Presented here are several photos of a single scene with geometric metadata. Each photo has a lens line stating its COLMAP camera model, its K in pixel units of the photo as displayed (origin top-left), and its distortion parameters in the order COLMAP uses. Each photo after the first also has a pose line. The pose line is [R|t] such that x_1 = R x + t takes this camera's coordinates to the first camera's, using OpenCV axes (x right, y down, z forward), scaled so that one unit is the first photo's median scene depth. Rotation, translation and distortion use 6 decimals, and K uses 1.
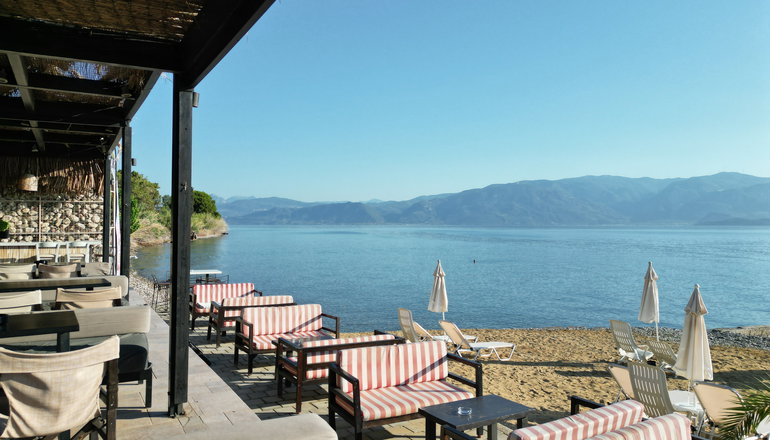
lens RADIAL K [[556.1, 0, 386.1], [0, 556.1, 219.8], [0, 0, 1]] dist [0.067822, -0.070365]
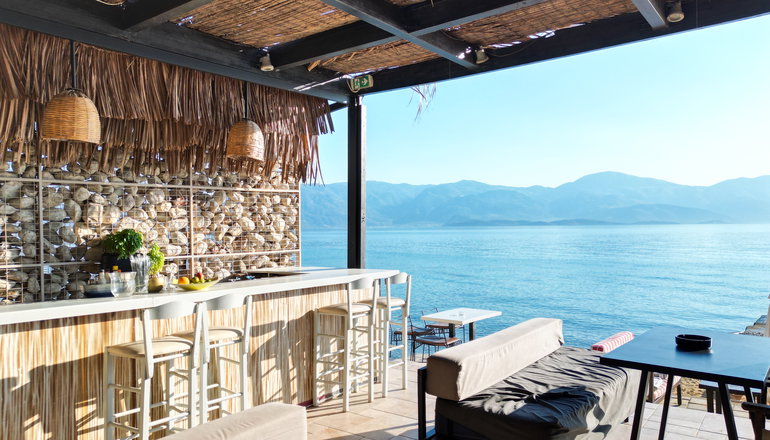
lens RADIAL K [[556.1, 0, 382.7], [0, 556.1, 225.9], [0, 0, 1]] dist [0.067822, -0.070365]
pose [[0.919674, -0.012604, 0.392481, -0.627190], [0.010778, 0.999918, 0.006856, -0.002744], [-0.392536, -0.002075, 0.919734, 0.498832]]
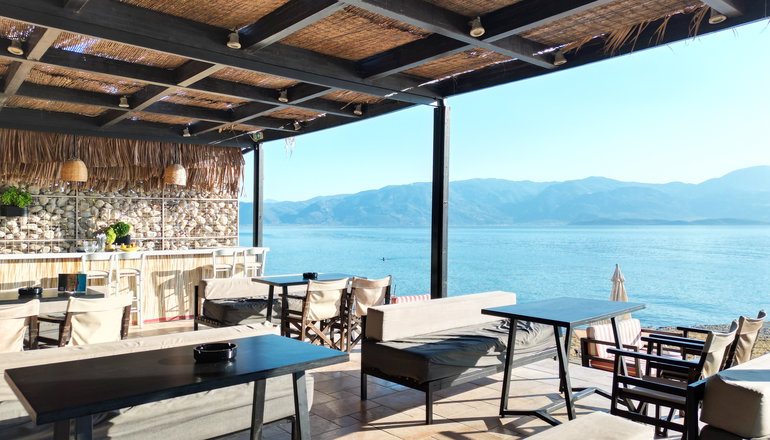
lens RADIAL K [[556.1, 0, 384.0], [0, 556.1, 215.9], [0, 0, 1]] dist [0.067822, -0.070365]
pose [[0.982262, -0.001142, 0.187510, -0.437290], [0.002669, 0.999965, -0.007889, -0.000975], [-0.187494, 0.008250, 0.982231, 0.144066]]
